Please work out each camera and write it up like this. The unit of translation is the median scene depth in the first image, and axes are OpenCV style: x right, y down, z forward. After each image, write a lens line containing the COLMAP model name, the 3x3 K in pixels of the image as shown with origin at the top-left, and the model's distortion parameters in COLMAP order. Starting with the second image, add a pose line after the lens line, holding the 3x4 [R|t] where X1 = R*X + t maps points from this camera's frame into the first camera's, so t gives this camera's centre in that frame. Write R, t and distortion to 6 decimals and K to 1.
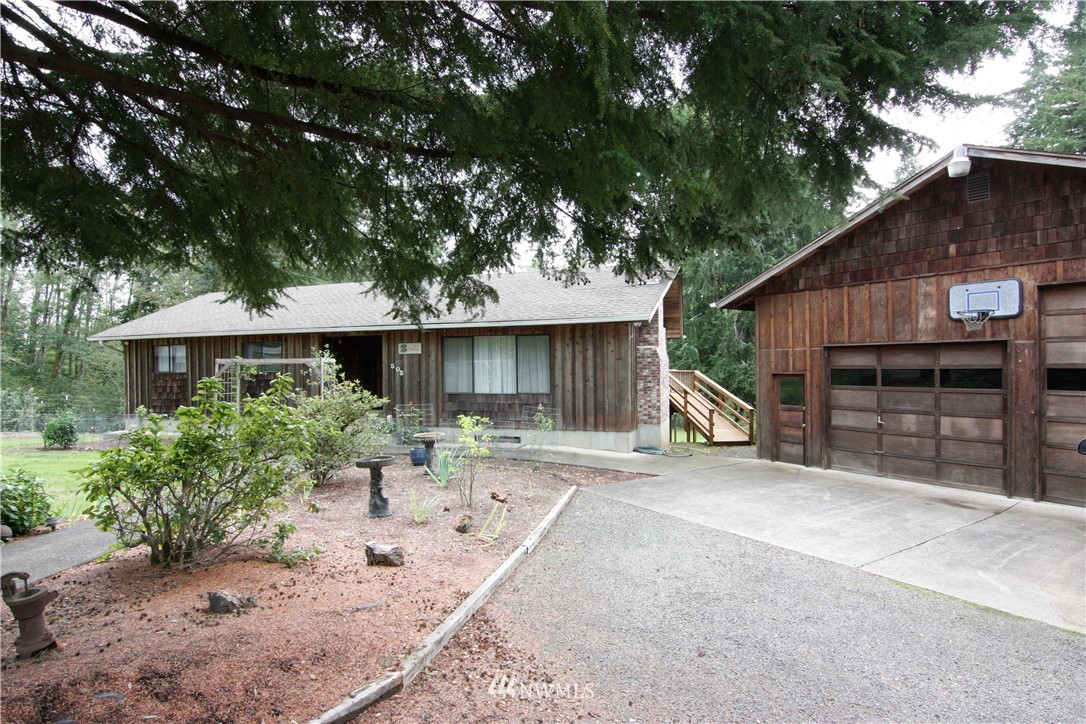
lens RADIAL K [[551.1, 0, 543.0], [0, 551.1, 362.0], [0, 0, 1]] dist [0.001318, -0.021825]
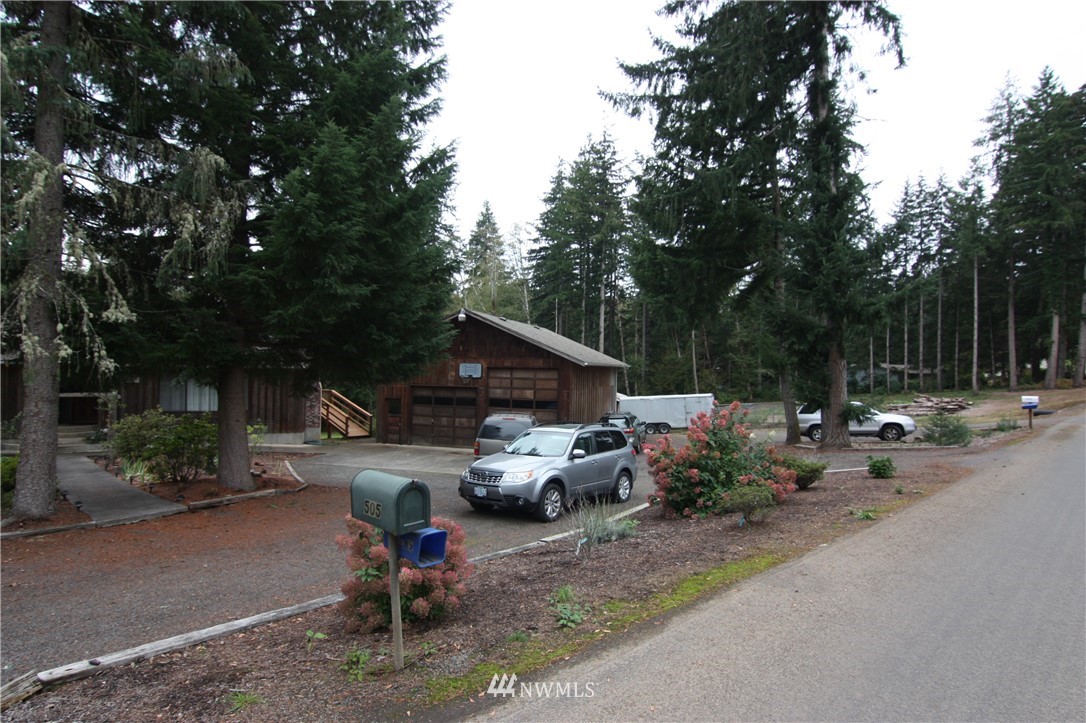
lens RADIAL K [[551.1, 0, 543.0], [0, 551.1, 361.5], [0, 0, 1]] dist [0.001318, -0.021825]
pose [[0.771807, 0.031894, 0.635056, -0.342410], [-0.028152, 0.999476, -0.015982, -0.081188], [-0.635233, -0.005543, 0.772301, -0.743024]]
